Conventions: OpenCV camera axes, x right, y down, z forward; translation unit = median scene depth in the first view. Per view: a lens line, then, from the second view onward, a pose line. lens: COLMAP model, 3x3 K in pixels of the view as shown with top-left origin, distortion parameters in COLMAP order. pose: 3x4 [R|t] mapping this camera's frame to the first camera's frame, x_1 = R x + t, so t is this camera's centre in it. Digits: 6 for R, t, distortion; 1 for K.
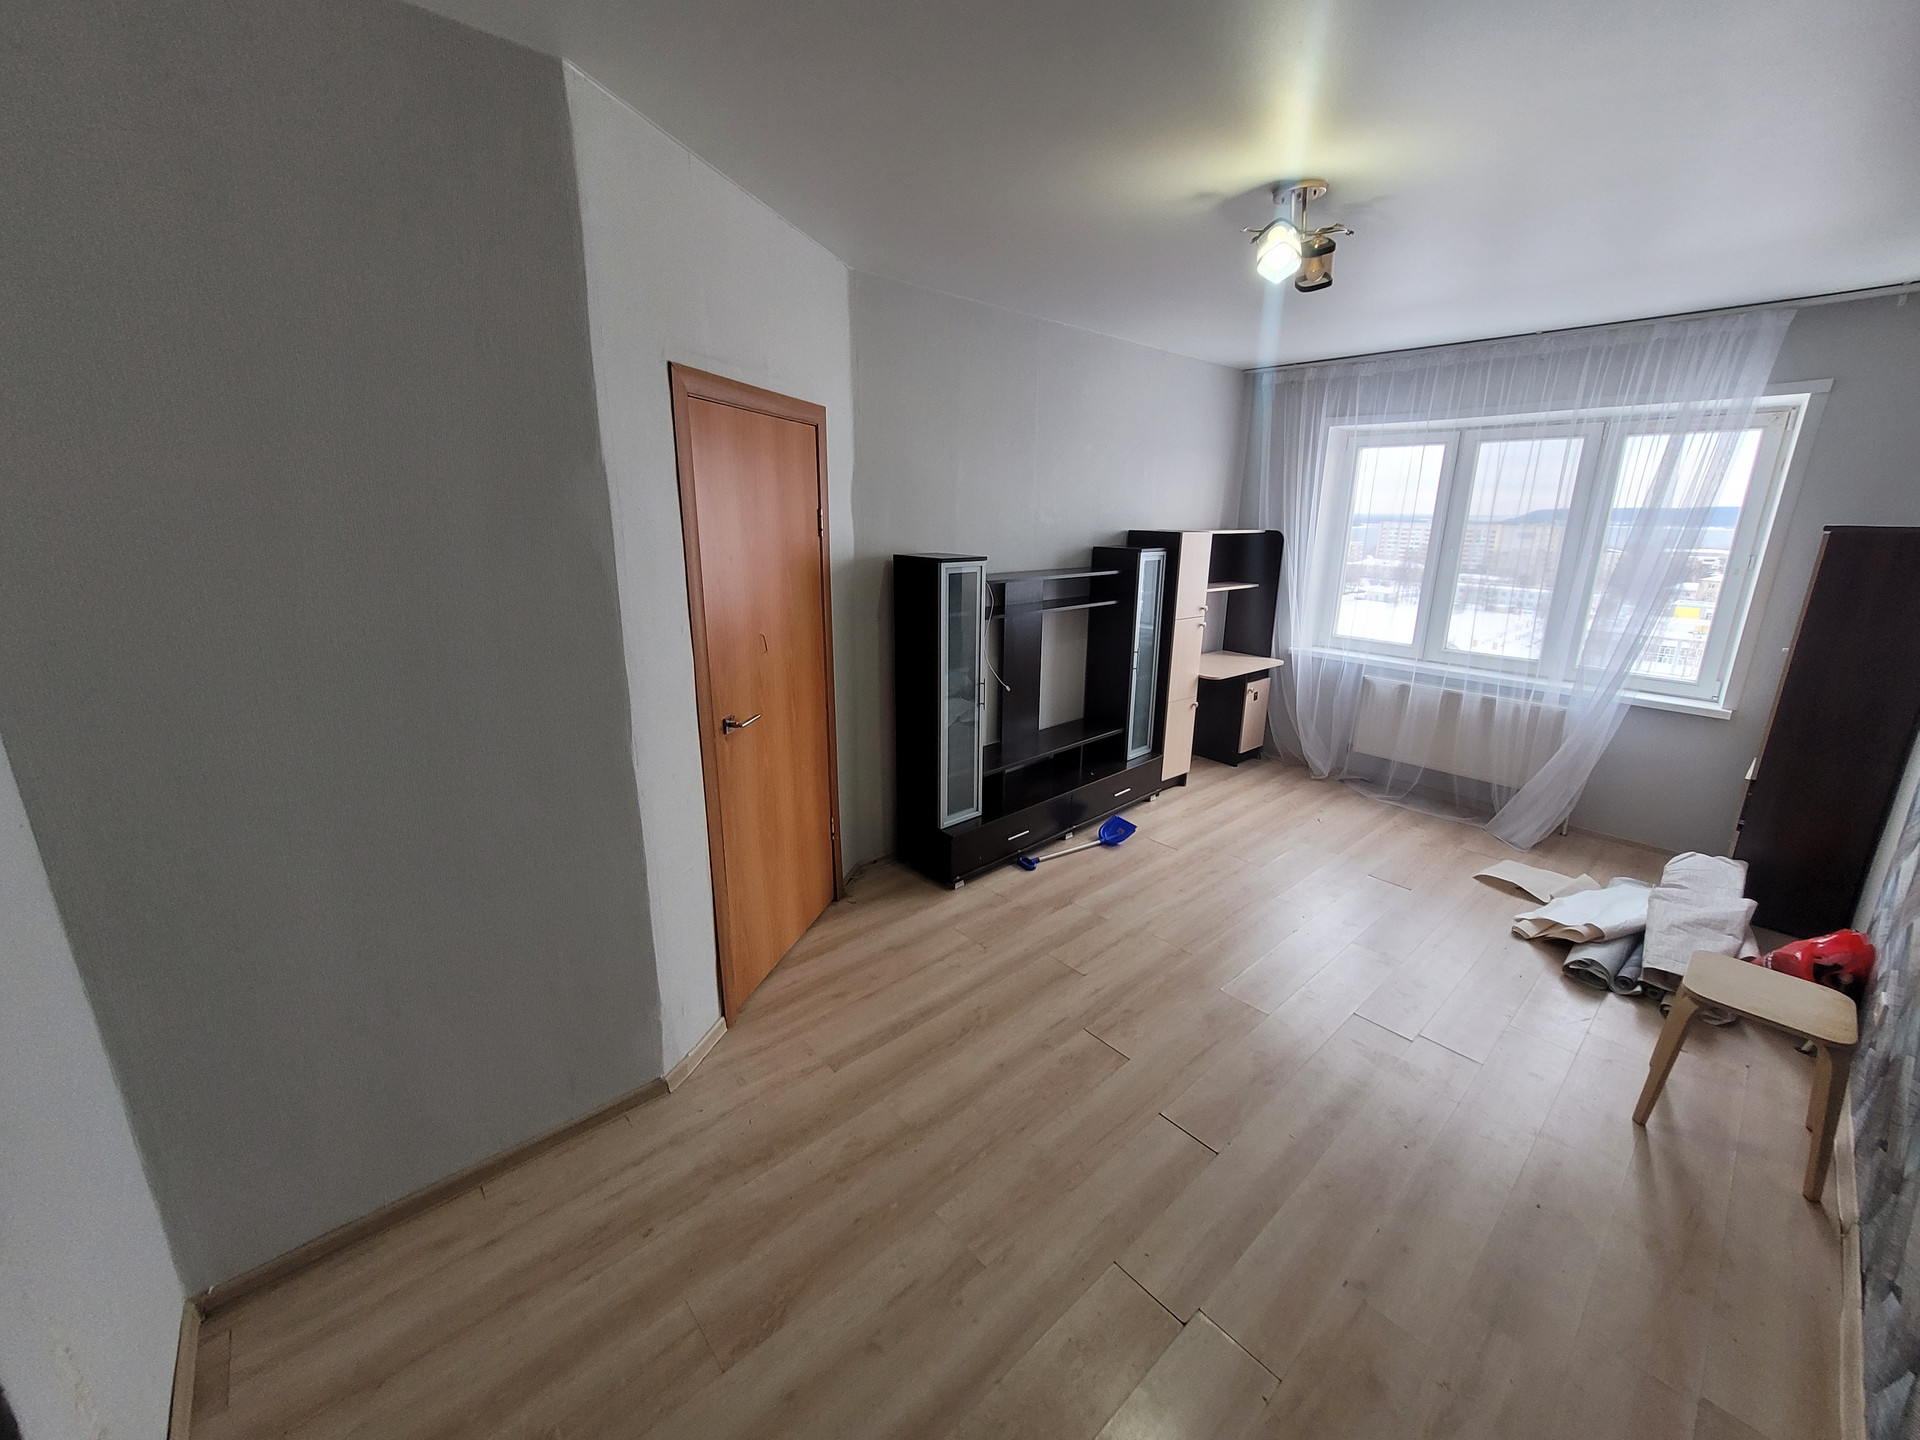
lens RADIAL K [[758.4, 0, 959.7], [0, 758.4, 709.3], [0, 0, 1]] dist [0.003784, -0.000020]
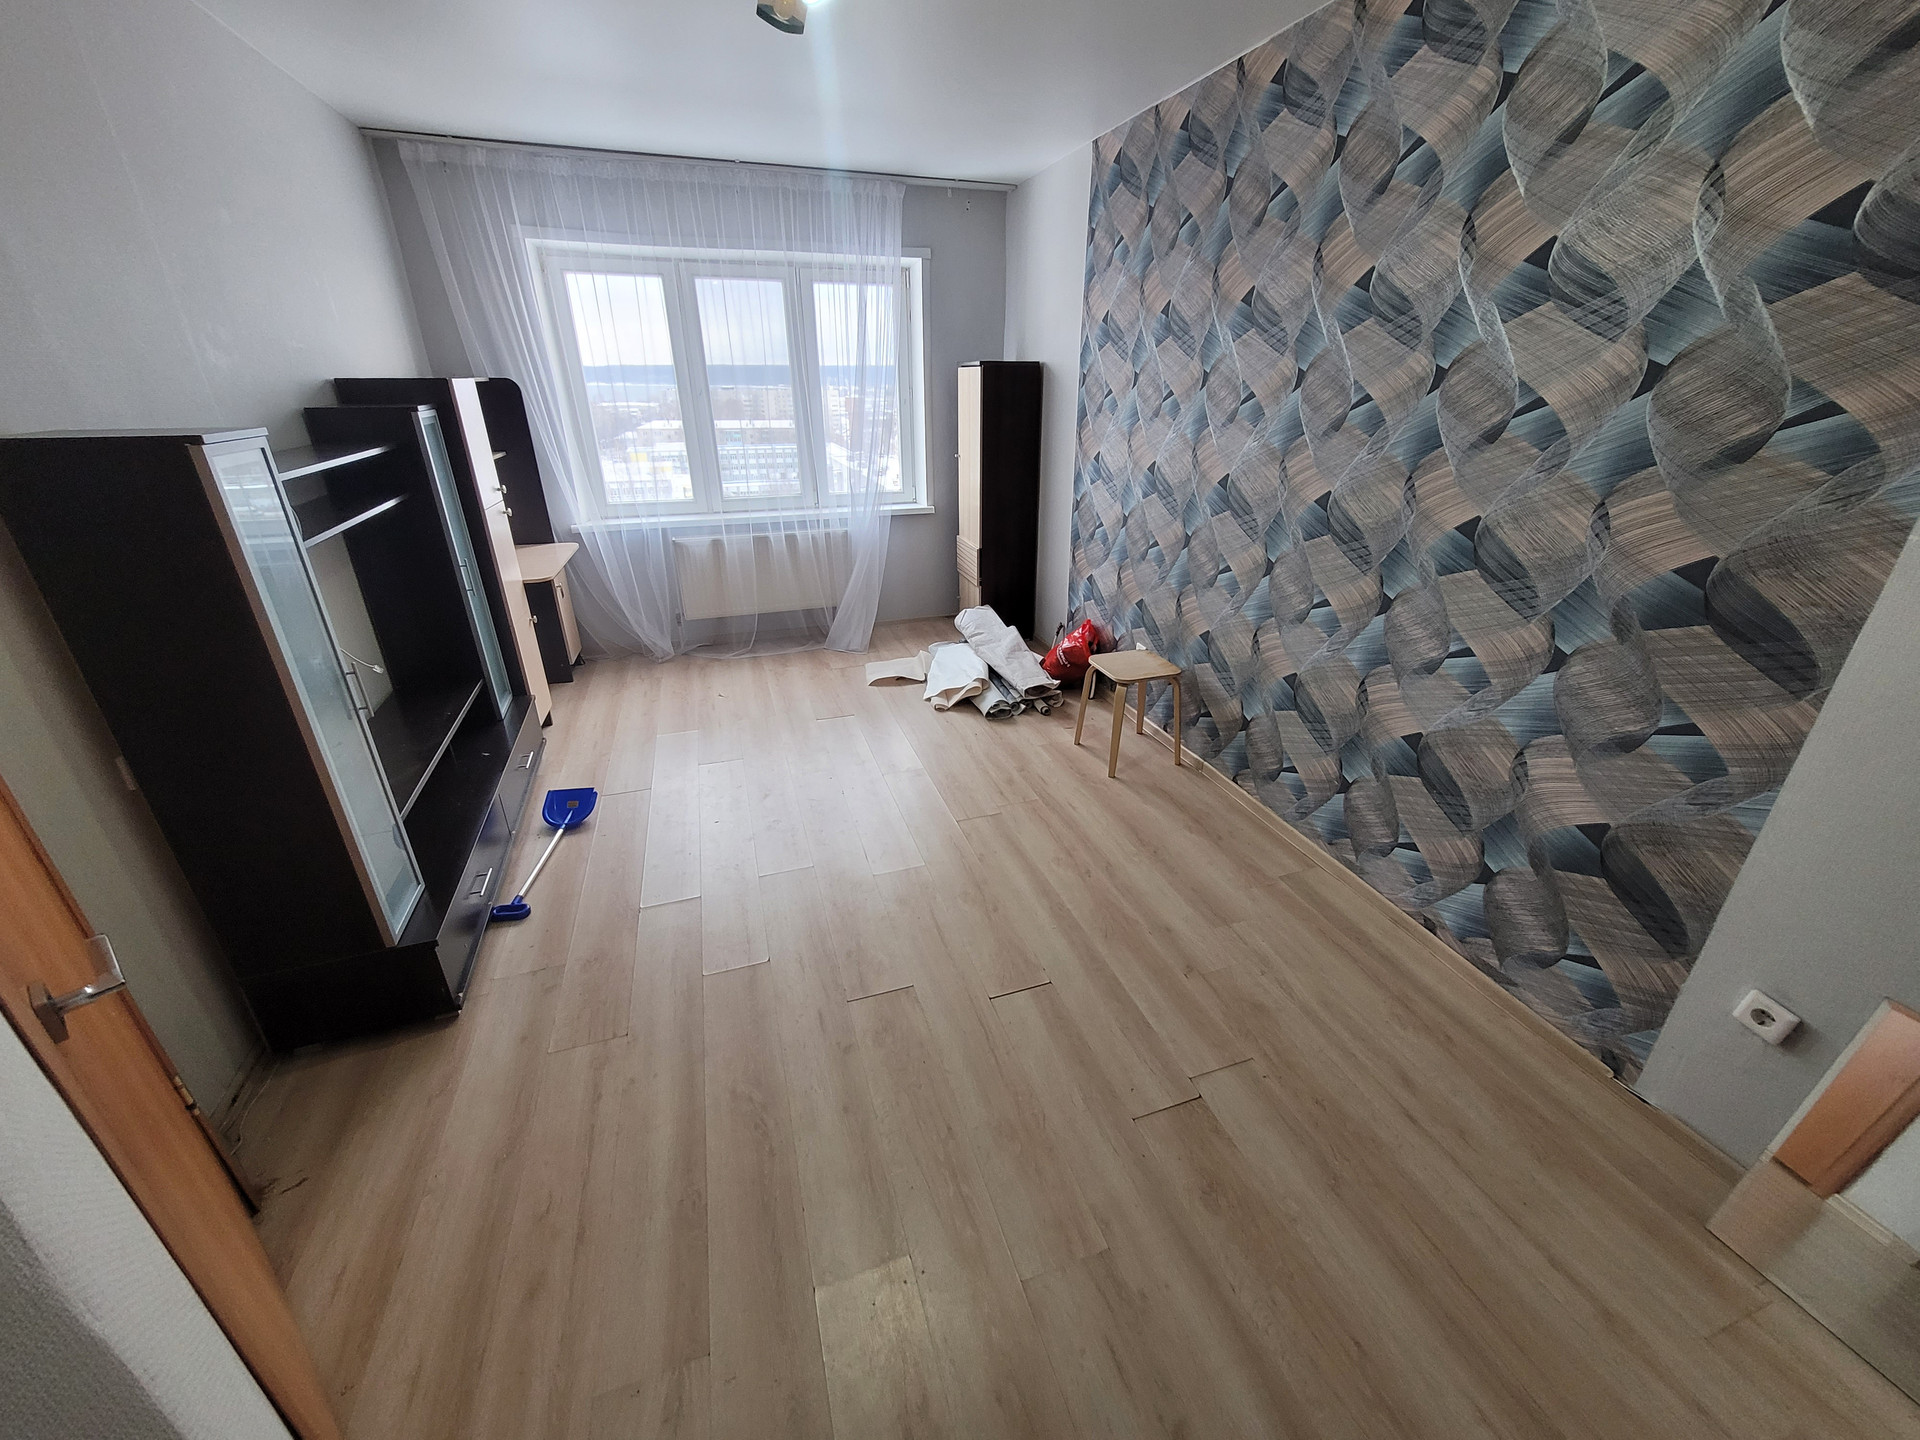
lens RADIAL K [[758.4, 0, 972.0], [0, 758.4, 712.9], [0, 0, 1]] dist [0.003784, -0.000020]
pose [[0.375559, -0.391467, 0.840065, -0.225897], [0.241083, 0.916476, 0.319296, -0.064637], [-0.894893, 0.082610, 0.438567, 0.302211]]
